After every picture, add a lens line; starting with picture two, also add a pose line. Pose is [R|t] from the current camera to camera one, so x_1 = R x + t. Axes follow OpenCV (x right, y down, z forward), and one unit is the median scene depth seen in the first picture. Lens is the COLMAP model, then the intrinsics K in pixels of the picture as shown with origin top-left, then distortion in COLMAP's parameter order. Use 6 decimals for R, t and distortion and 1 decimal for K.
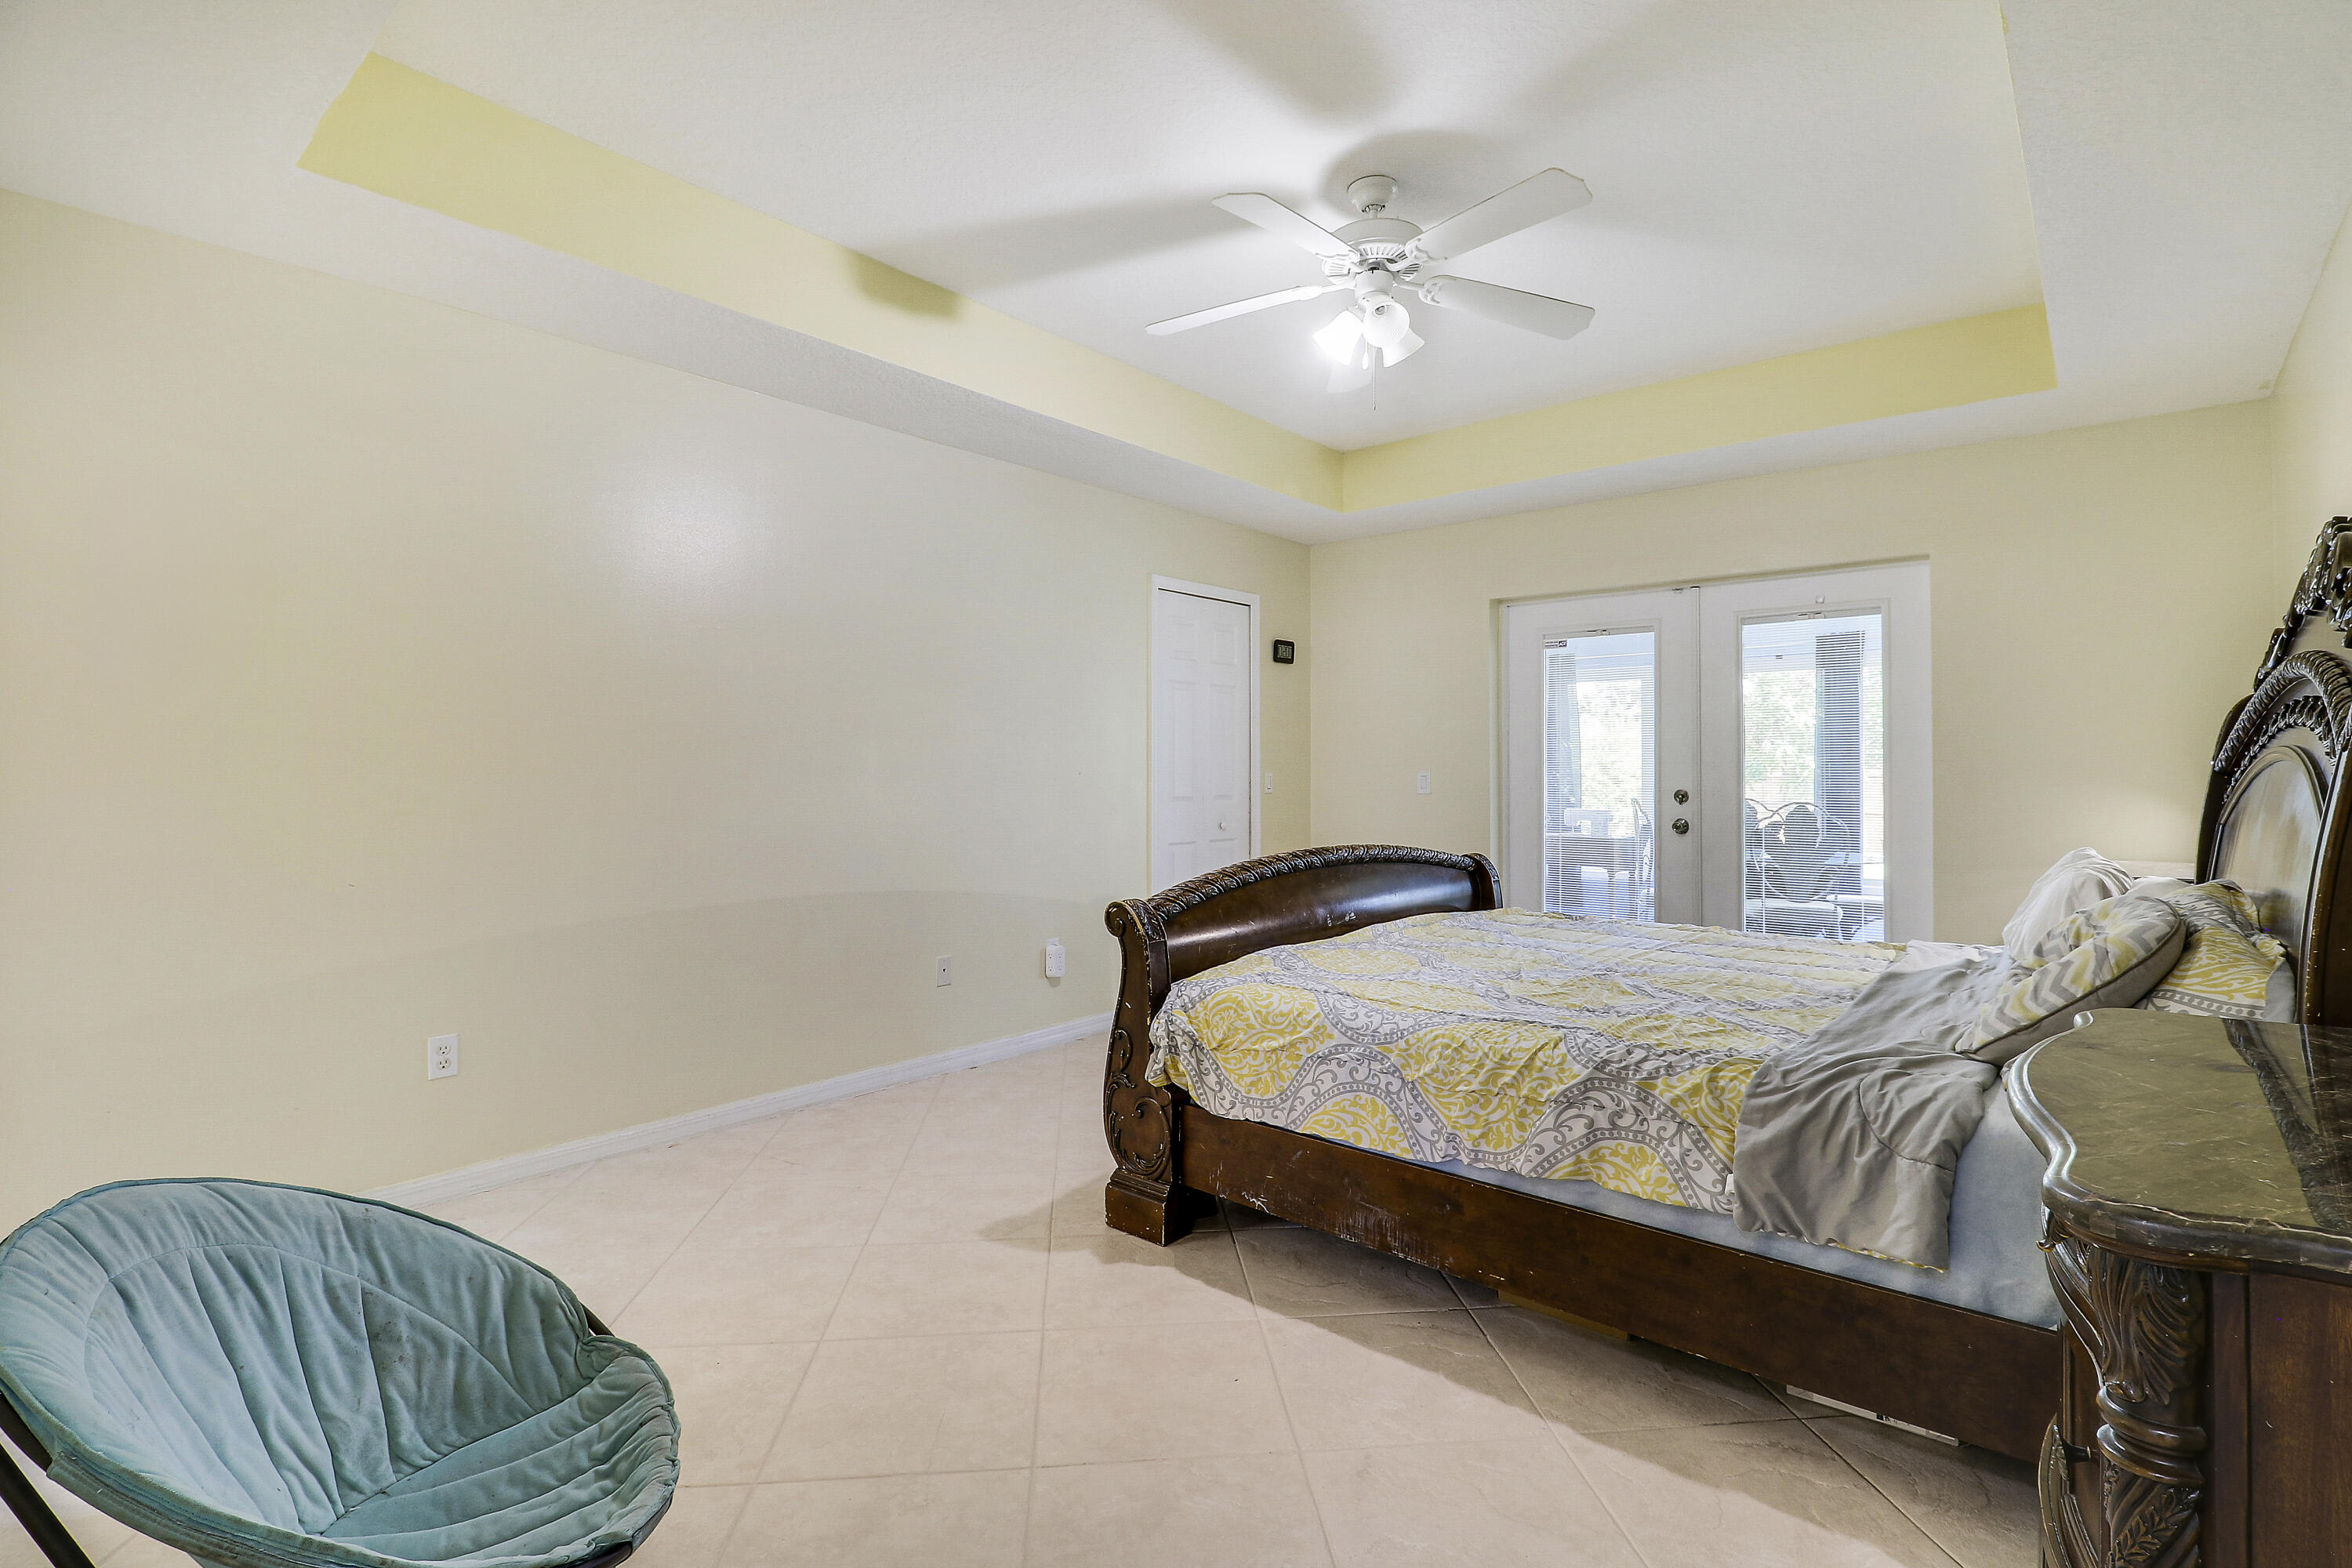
lens RADIAL K [[1130.9, 0, 1176.0], [0, 1130.9, 784.0], [0, 0, 1]] dist [-0.001187, -0.000570]
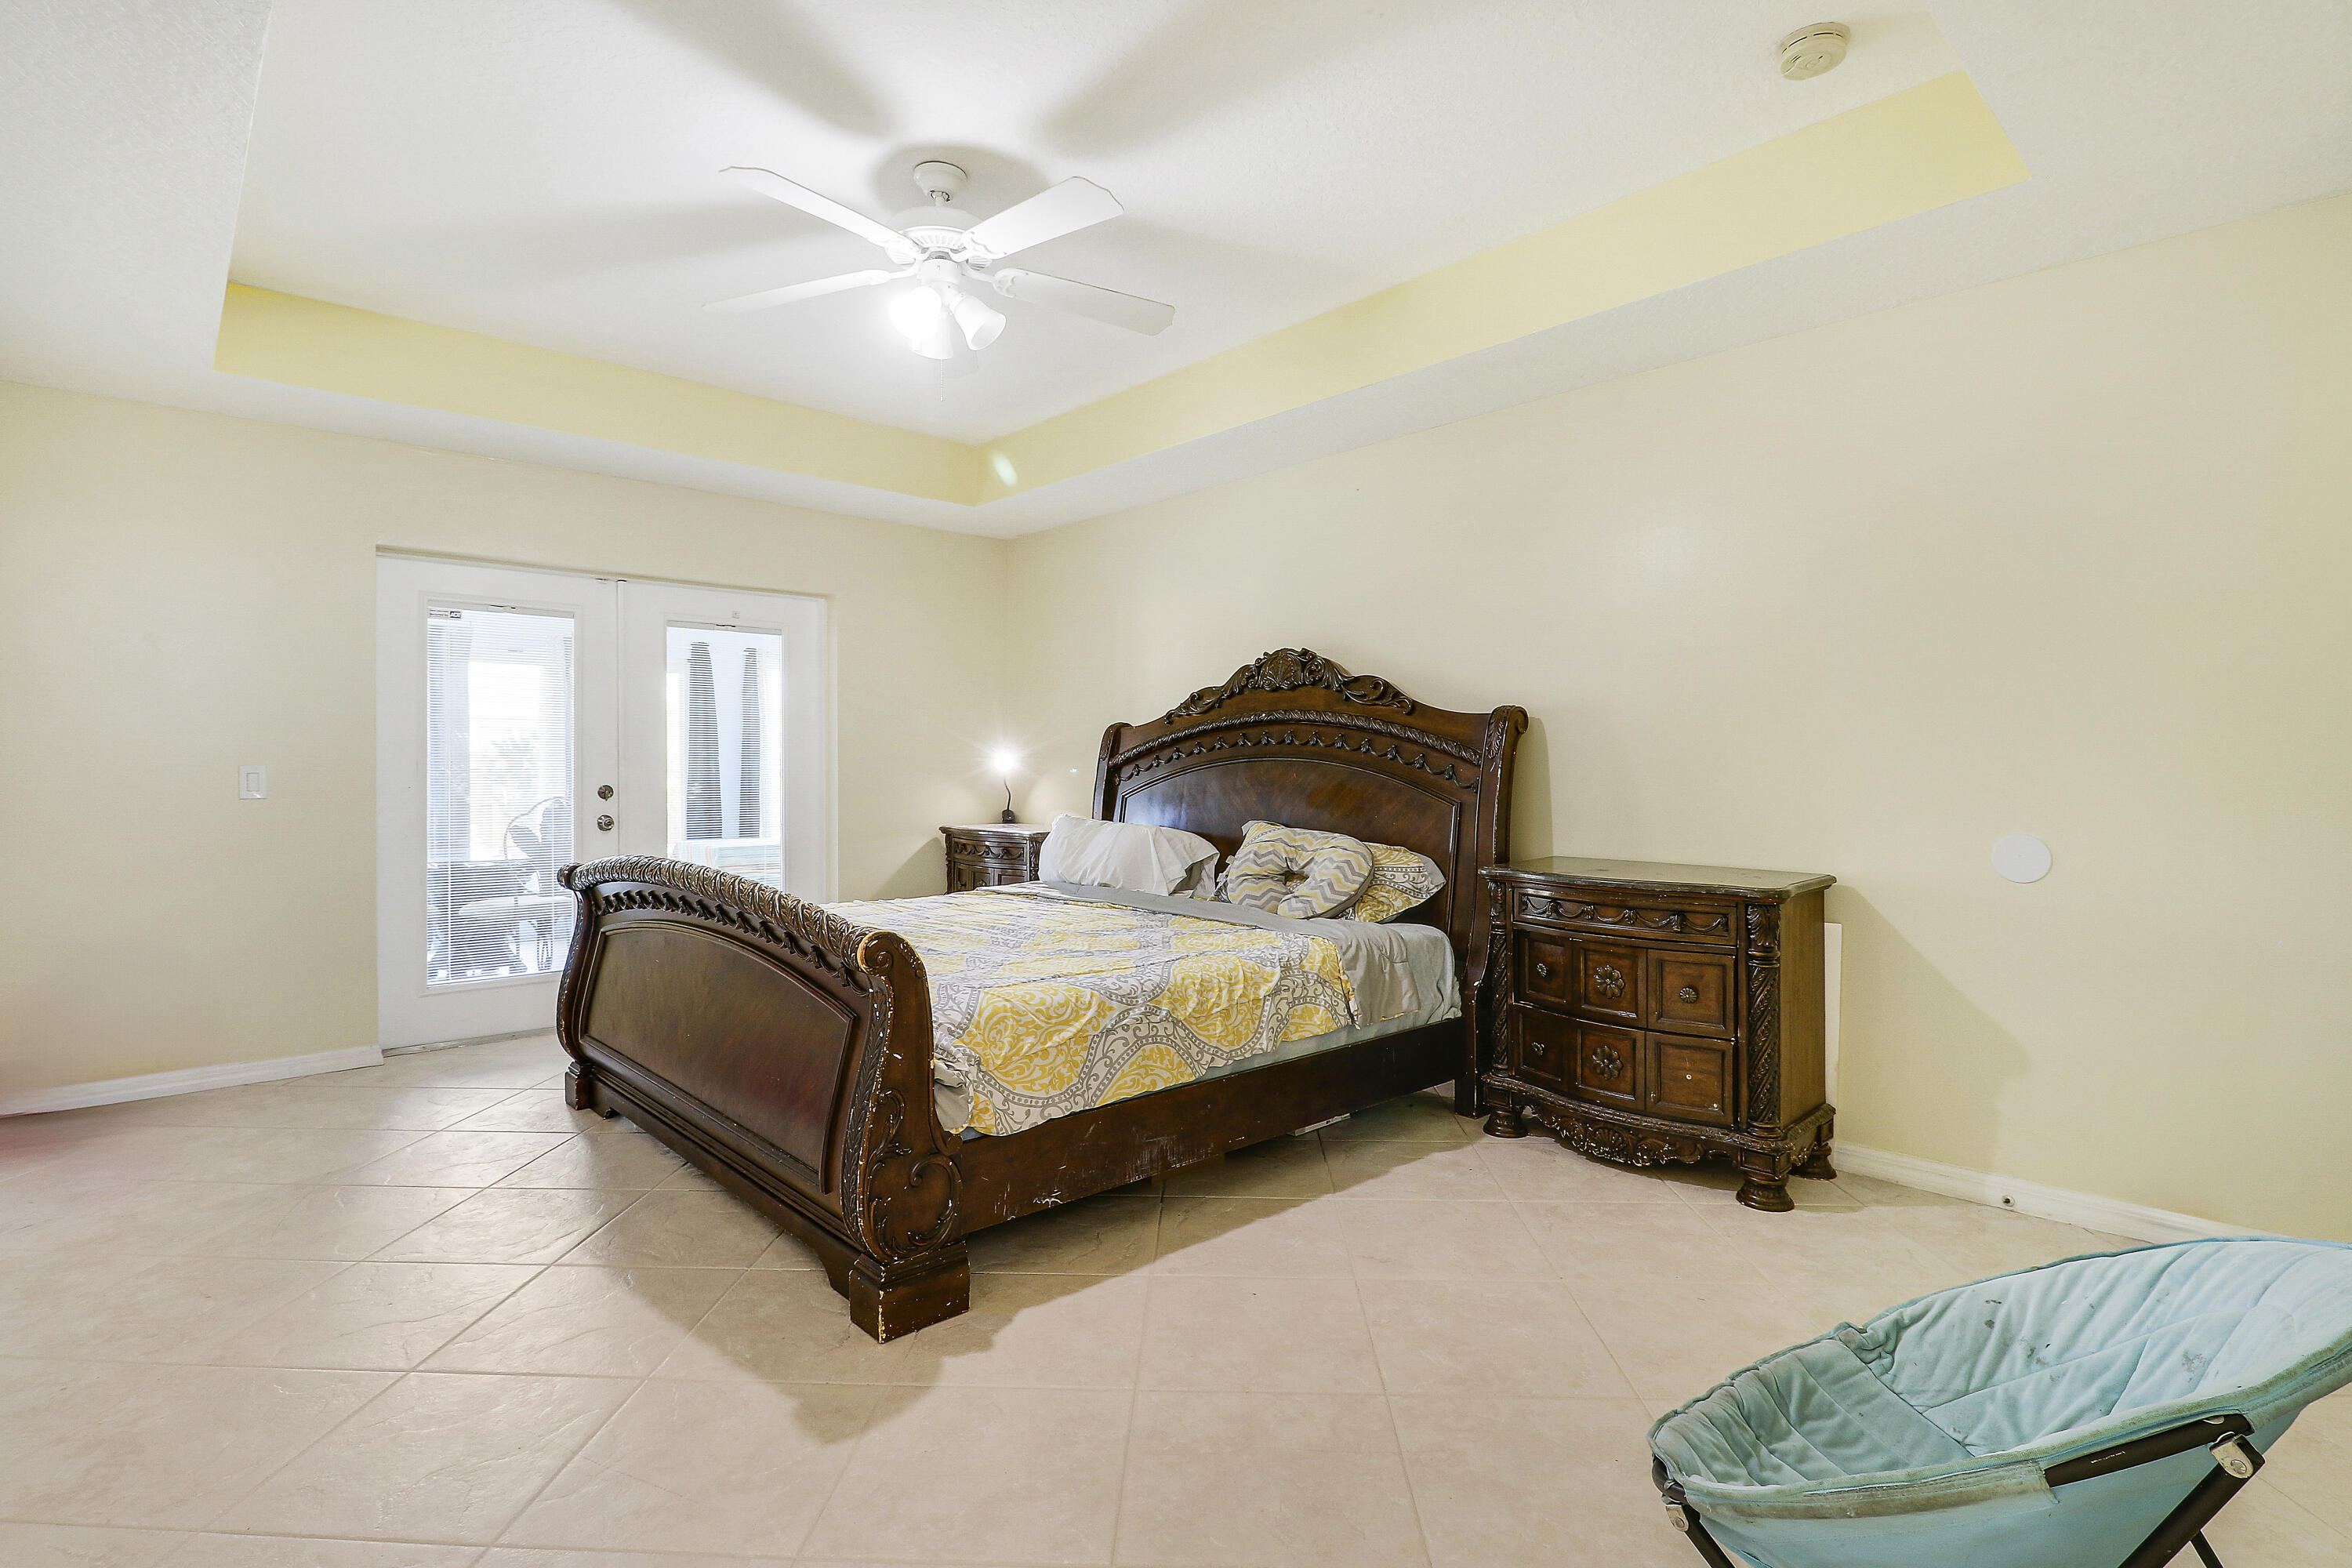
lens RADIAL K [[1130.9, 0, 1176.0], [0, 1130.9, 784.0], [0, 0, 1]] dist [-0.001187, -0.000570]
pose [[0.105896, -0.015829, 0.994251, -0.939191], [0.011477, 0.999826, 0.014695, -0.009853], [-0.994311, 0.009855, 0.106059, 0.815495]]
